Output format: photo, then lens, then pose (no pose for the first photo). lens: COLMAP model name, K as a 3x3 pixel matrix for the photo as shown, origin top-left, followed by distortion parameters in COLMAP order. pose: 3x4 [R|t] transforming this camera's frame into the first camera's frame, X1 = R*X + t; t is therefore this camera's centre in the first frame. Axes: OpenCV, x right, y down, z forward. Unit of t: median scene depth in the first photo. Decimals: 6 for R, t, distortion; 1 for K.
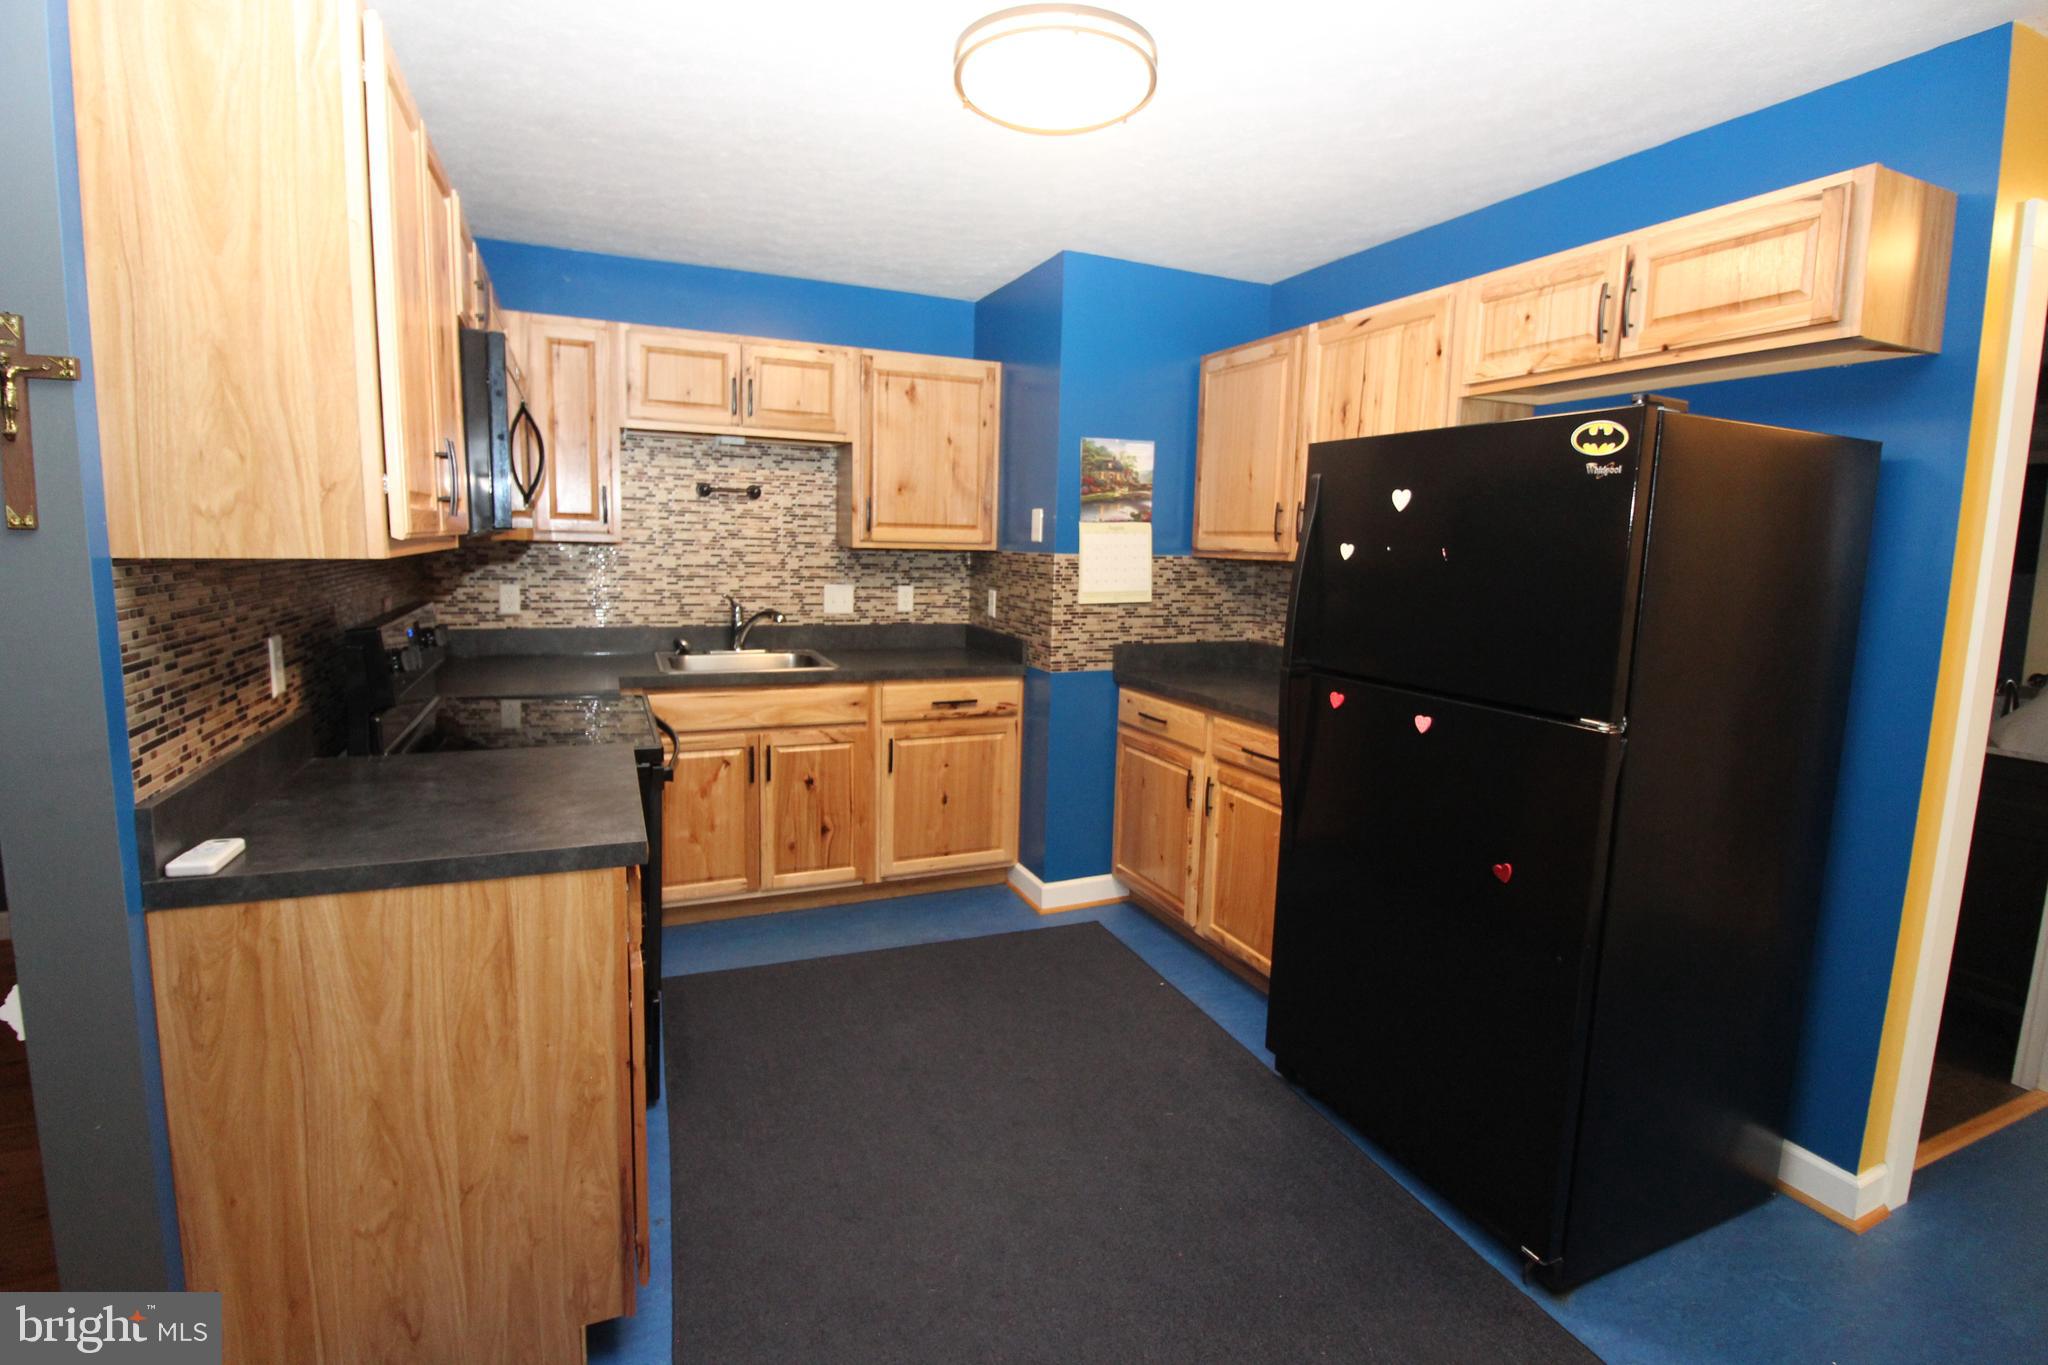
lens RADIAL K [[947.4, 0, 1014.6], [0, 947.4, 657.5], [0, 0, 1]] dist [-0.006876, -0.010381]
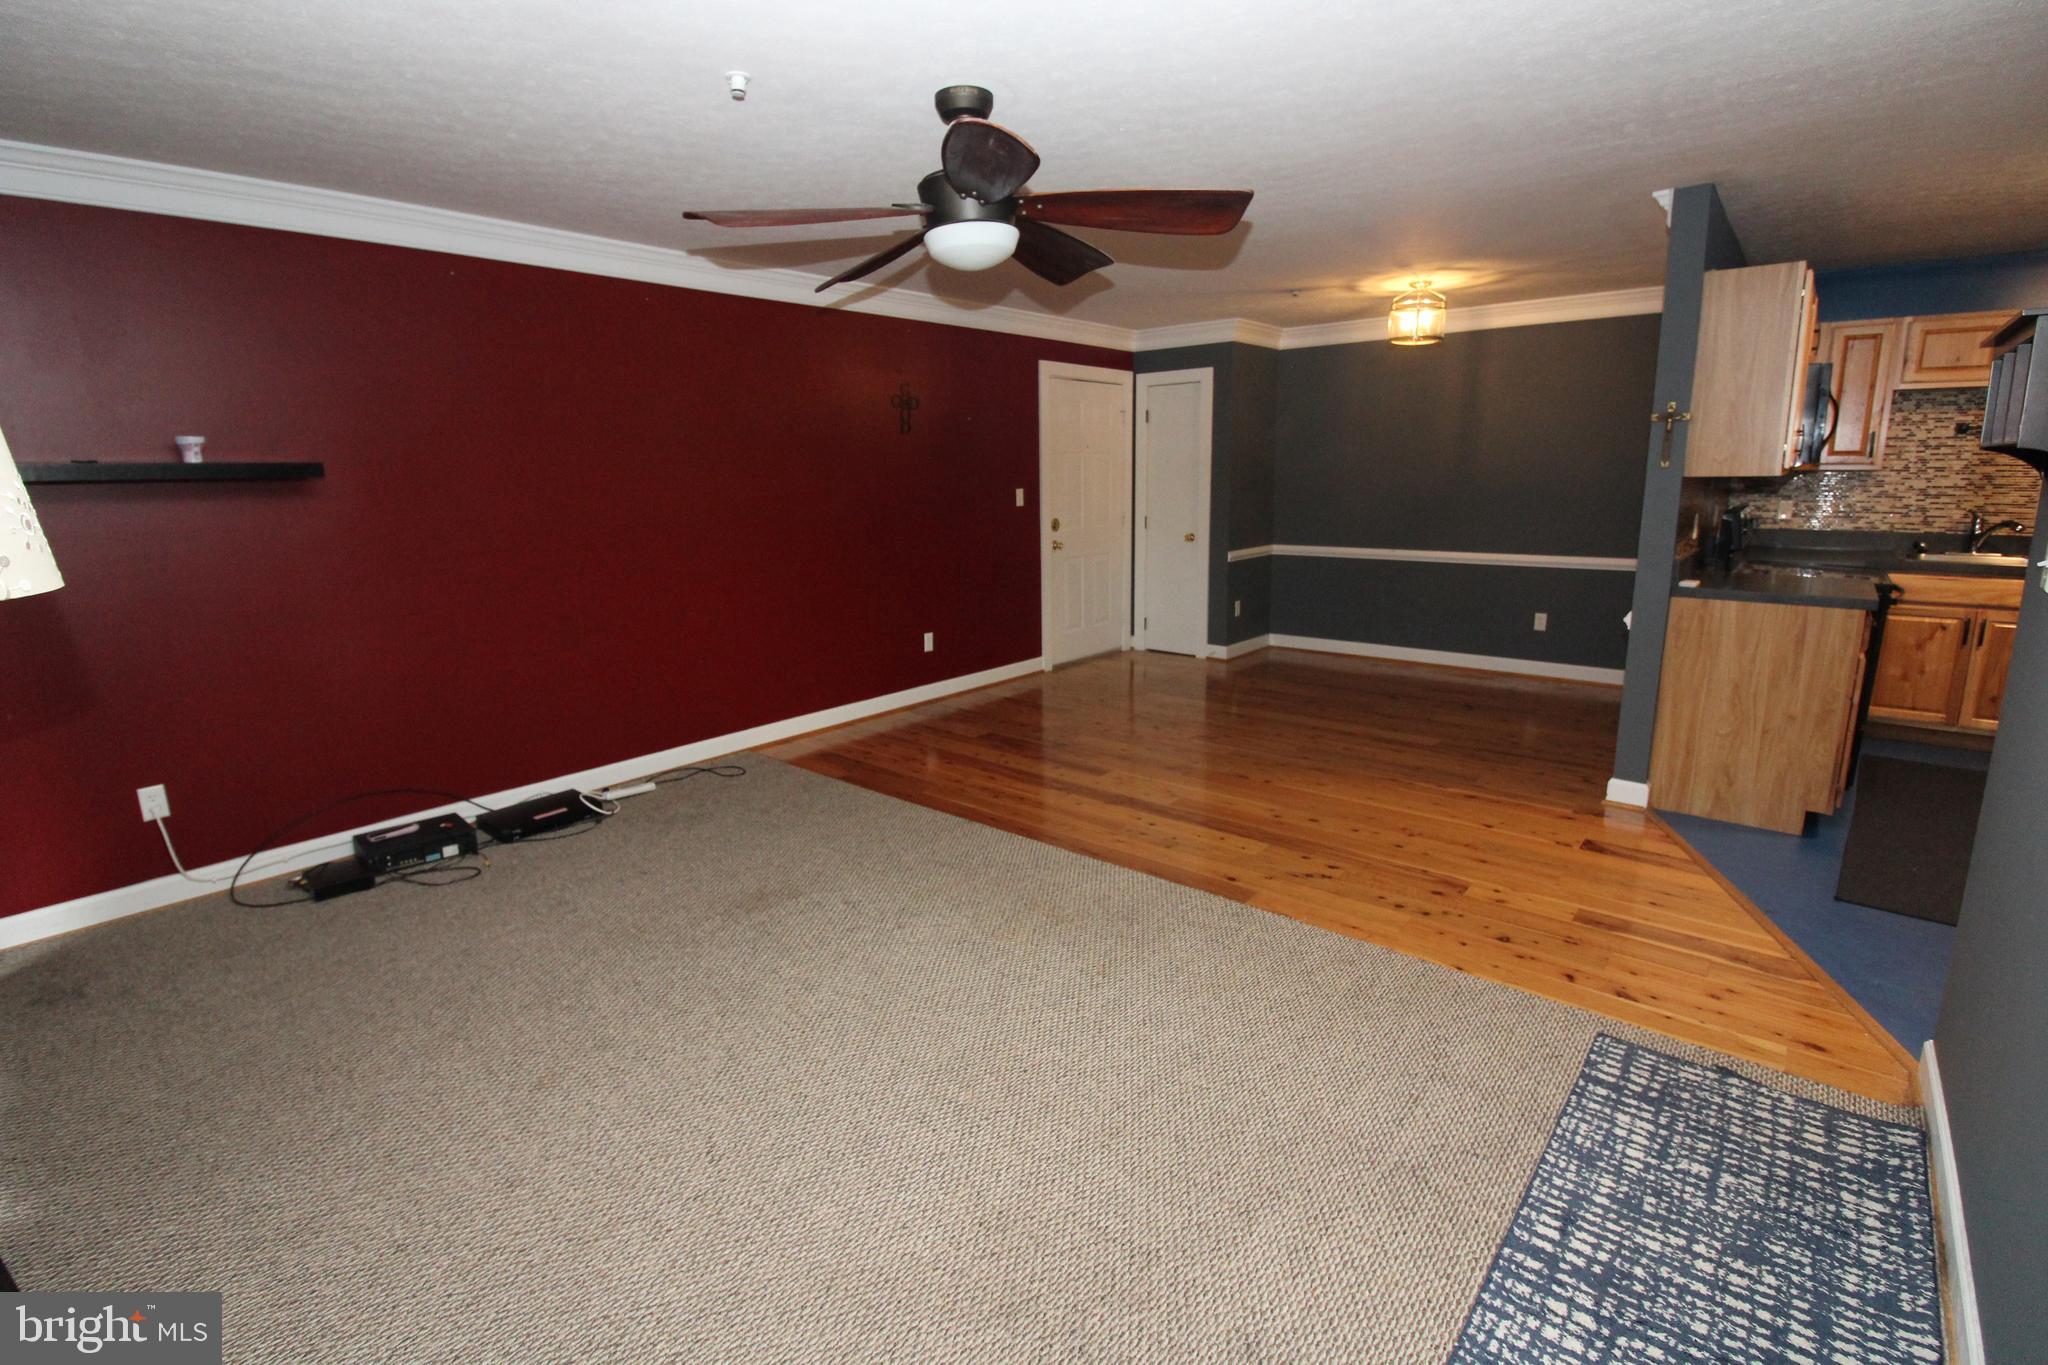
lens RADIAL K [[947.4, 0, 1008.1], [0, 947.4, 657.9], [0, 0, 1]] dist [-0.006876, -0.010381]
pose [[0.433611, 0.142885, -0.889699, 0.375997], [-0.084585, 0.989443, 0.117679, 0.127658], [0.897121, 0.024228, 0.441120, -0.974483]]
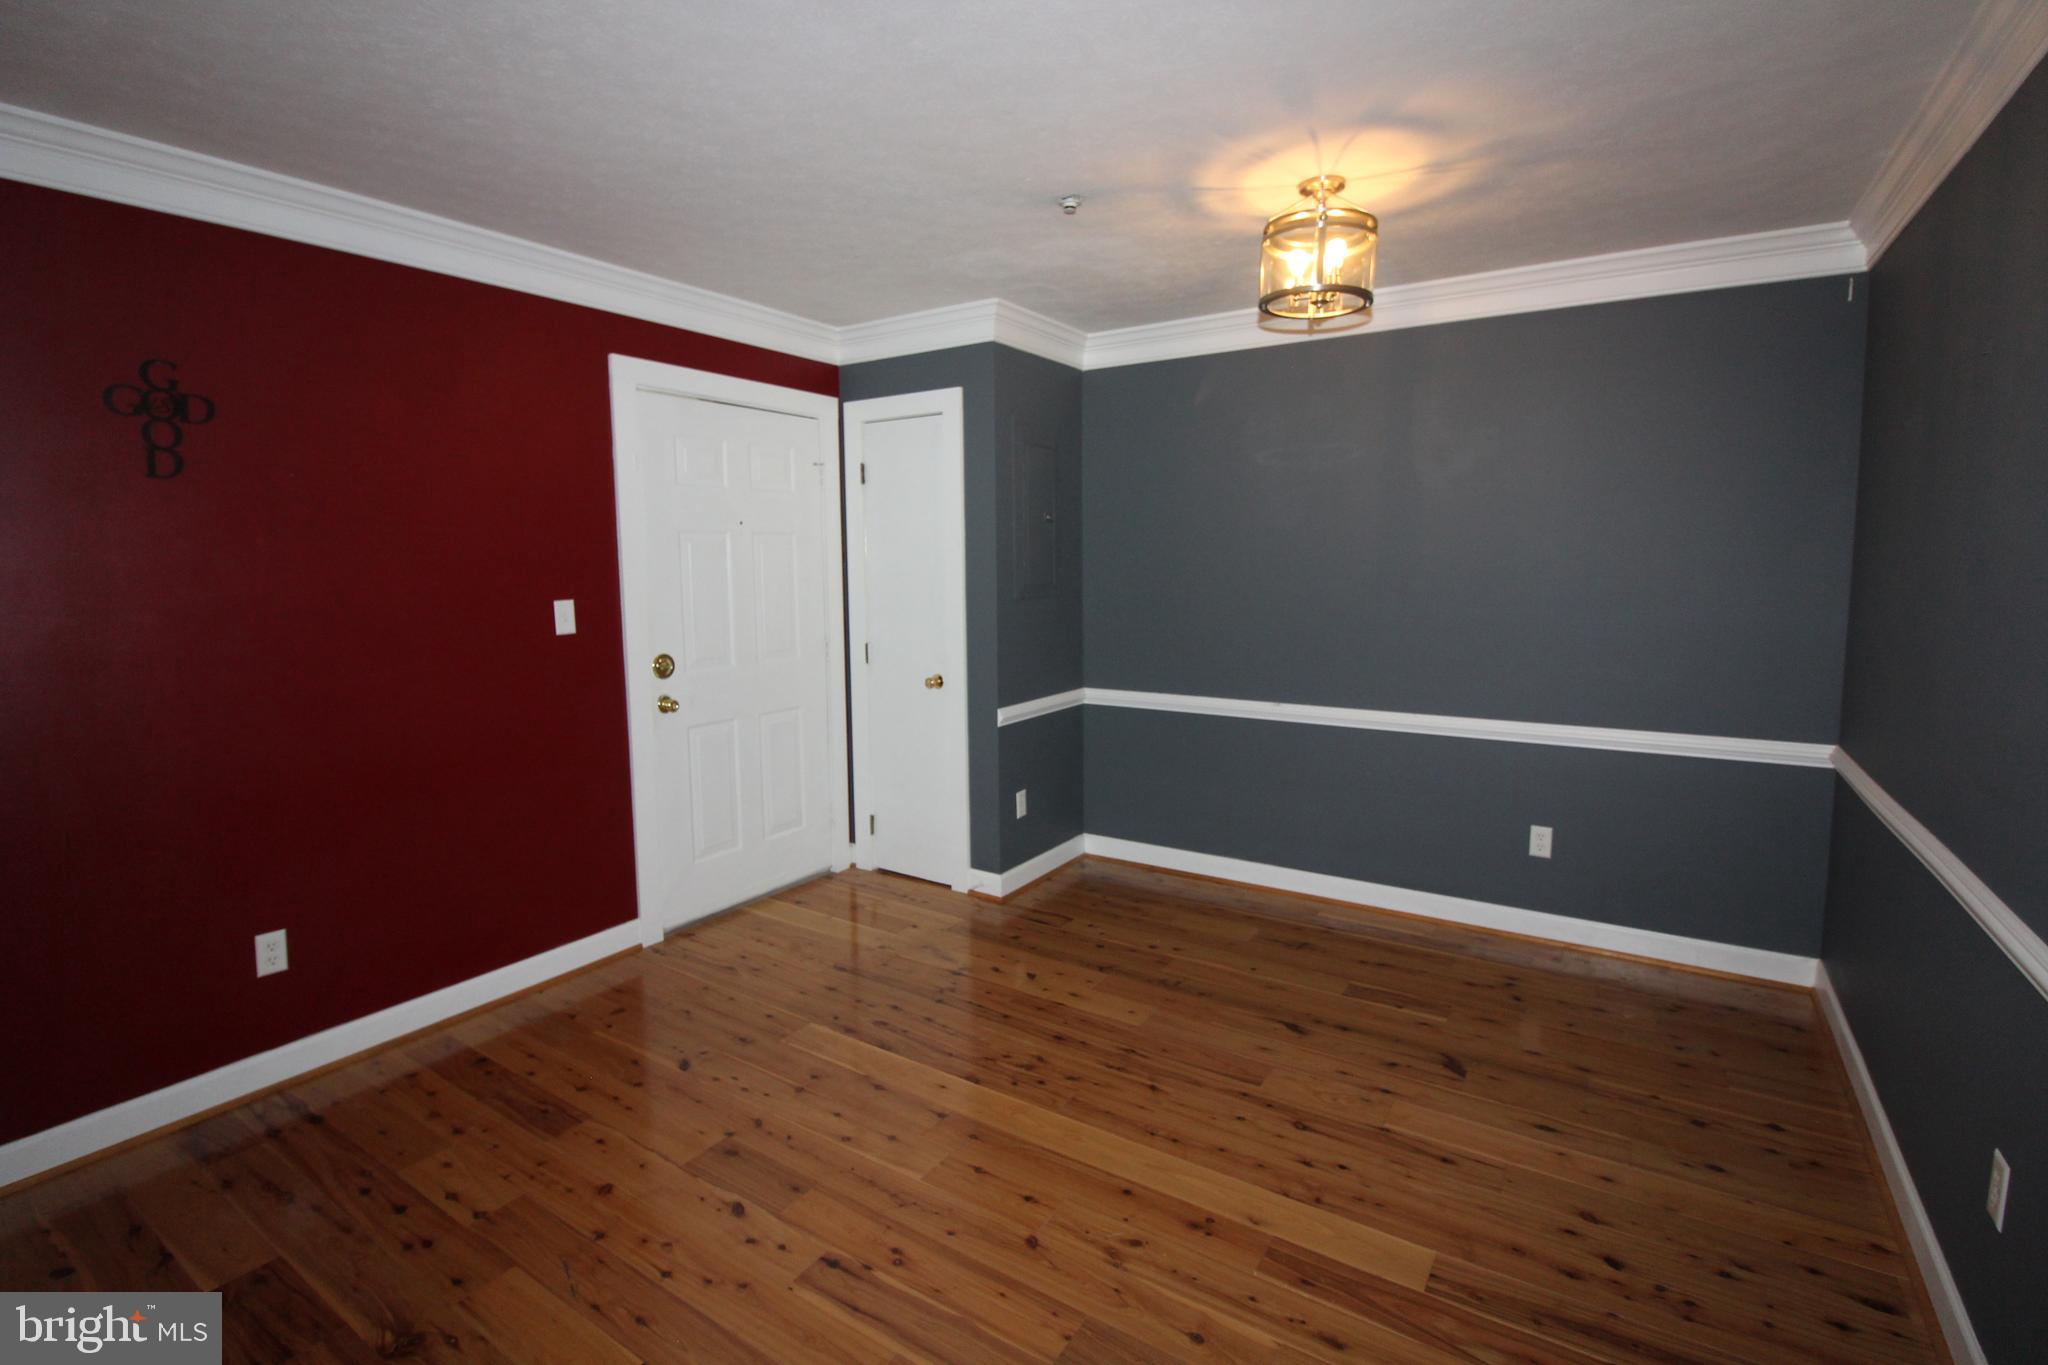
lens RADIAL K [[947.4, 0, 1014.1], [0, 947.4, 655.9], [0, 0, 1]] dist [-0.006876, -0.010381]
pose [[0.547908, 0.057236, -0.834578, -0.421110], [-0.083371, 0.996426, 0.013601, 0.000189], [0.832374, 0.062127, 0.550722, -0.149520]]
